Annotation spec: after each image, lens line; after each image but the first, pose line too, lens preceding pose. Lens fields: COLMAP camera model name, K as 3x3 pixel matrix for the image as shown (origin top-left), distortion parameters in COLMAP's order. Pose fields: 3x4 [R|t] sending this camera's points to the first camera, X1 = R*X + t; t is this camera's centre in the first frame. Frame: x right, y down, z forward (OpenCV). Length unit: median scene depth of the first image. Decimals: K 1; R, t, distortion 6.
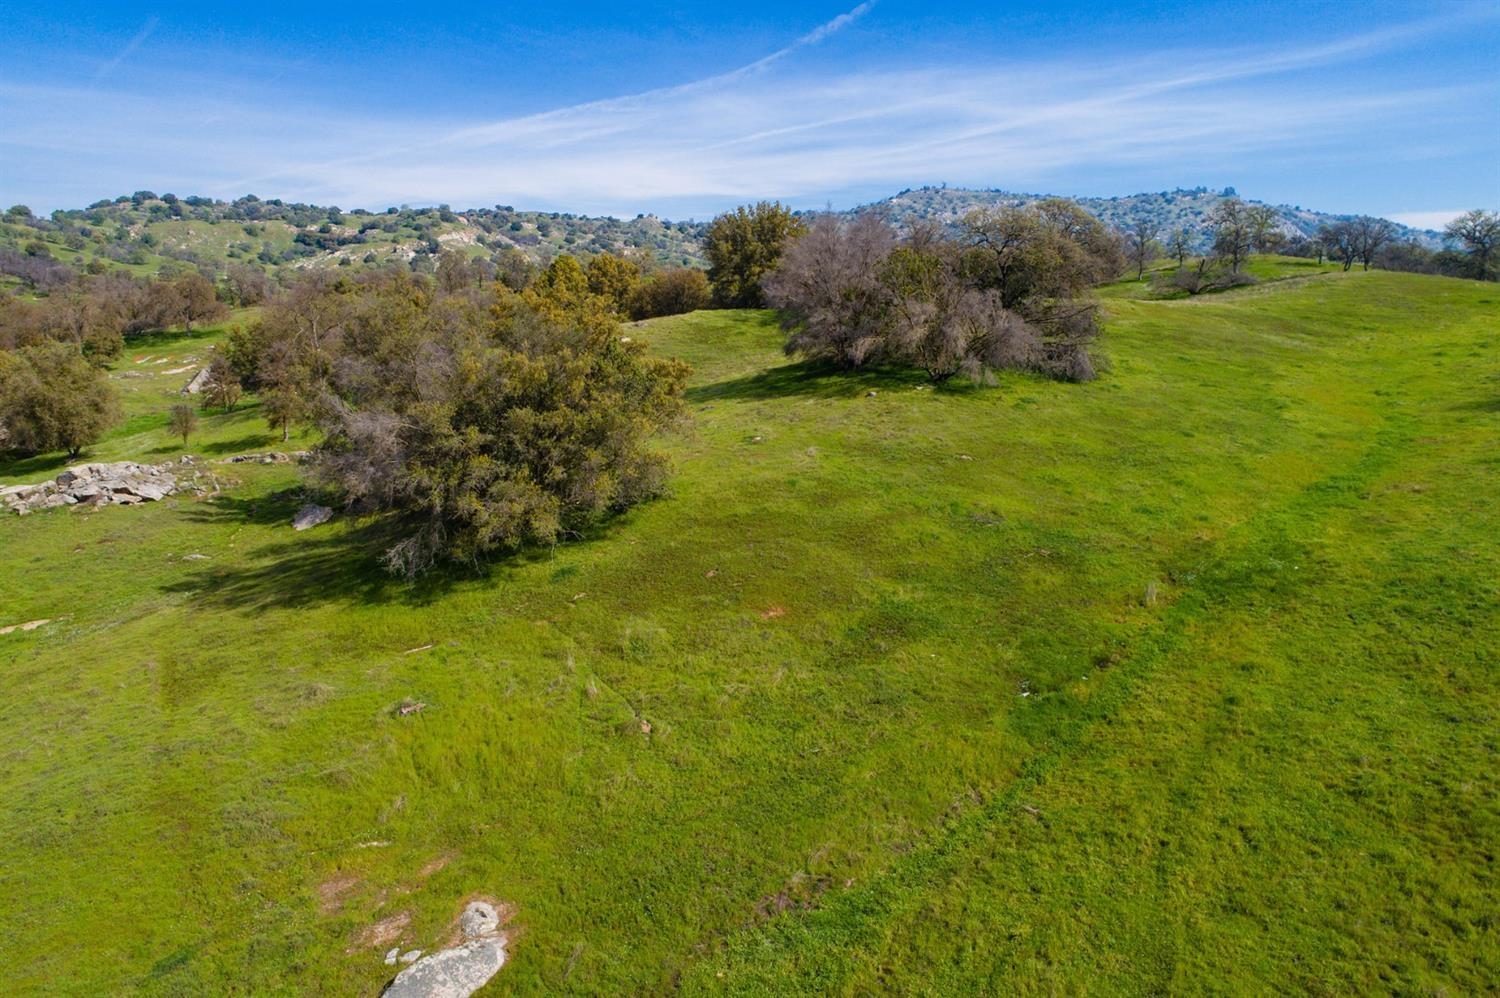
lens RADIAL K [[1006.2, 0, 750.0], [0, 1006.2, 499.0], [0, 0, 1]] dist [-0.000154, 0.005618]
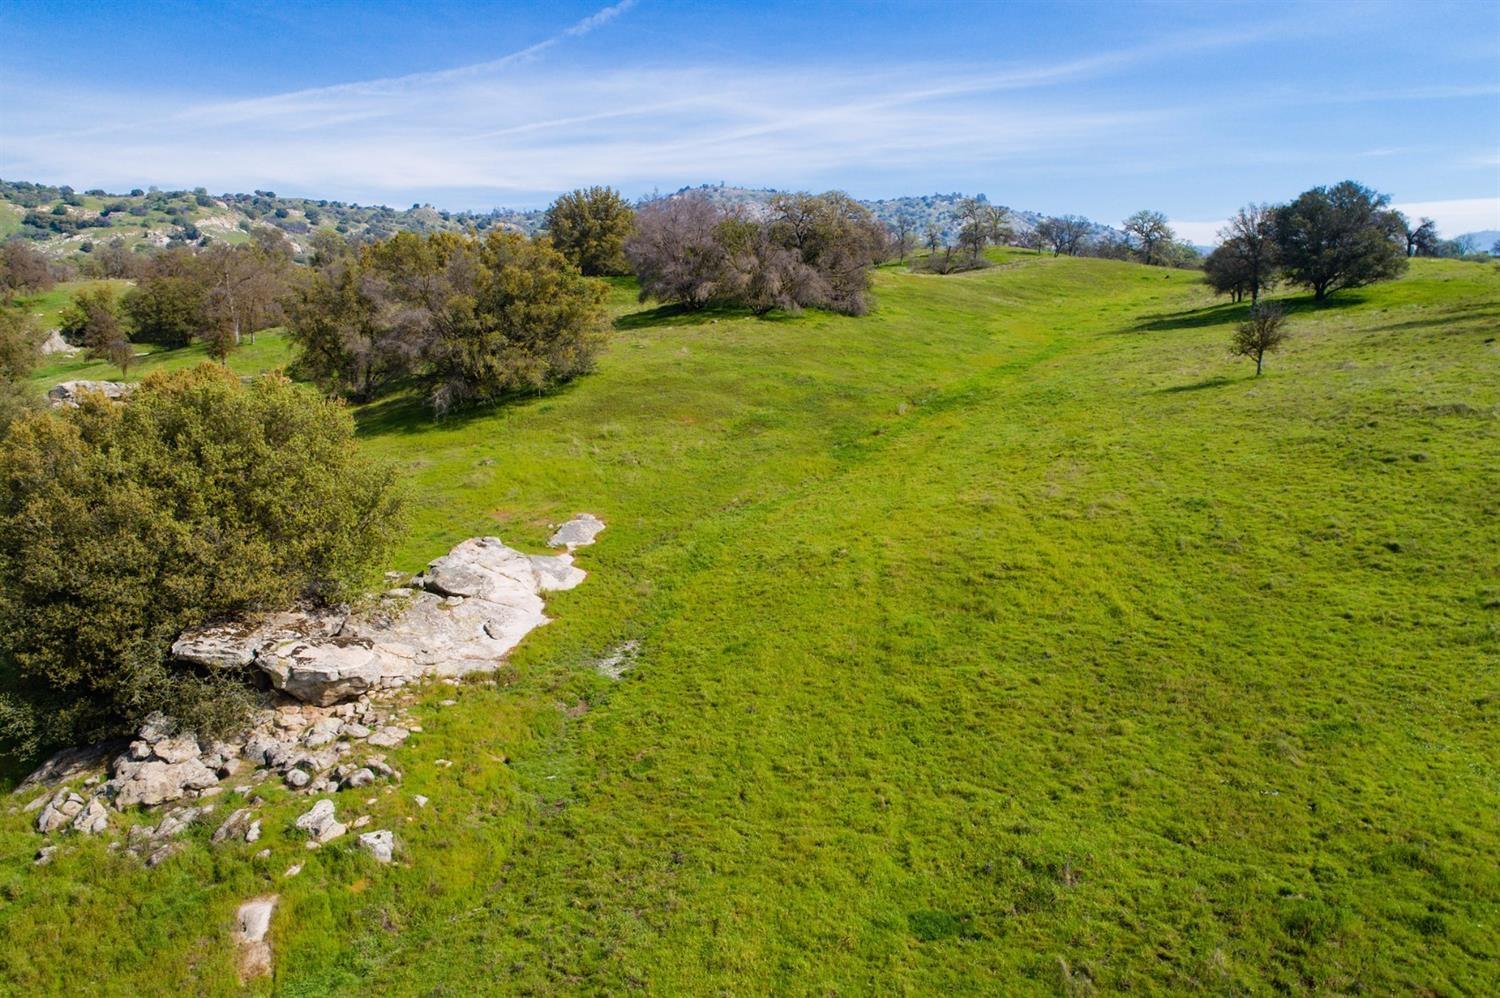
lens RADIAL K [[1022.5, 0, 750.0], [0, 1022.5, 499.0], [0, 0, 1]] dist [0.001408, 0.004967]
pose [[0.977405, -0.034237, 0.208584, -0.060889], [0.034663, 0.999398, 0.001613, 0.063485], [-0.208513, 0.005654, 0.978003, -0.176669]]
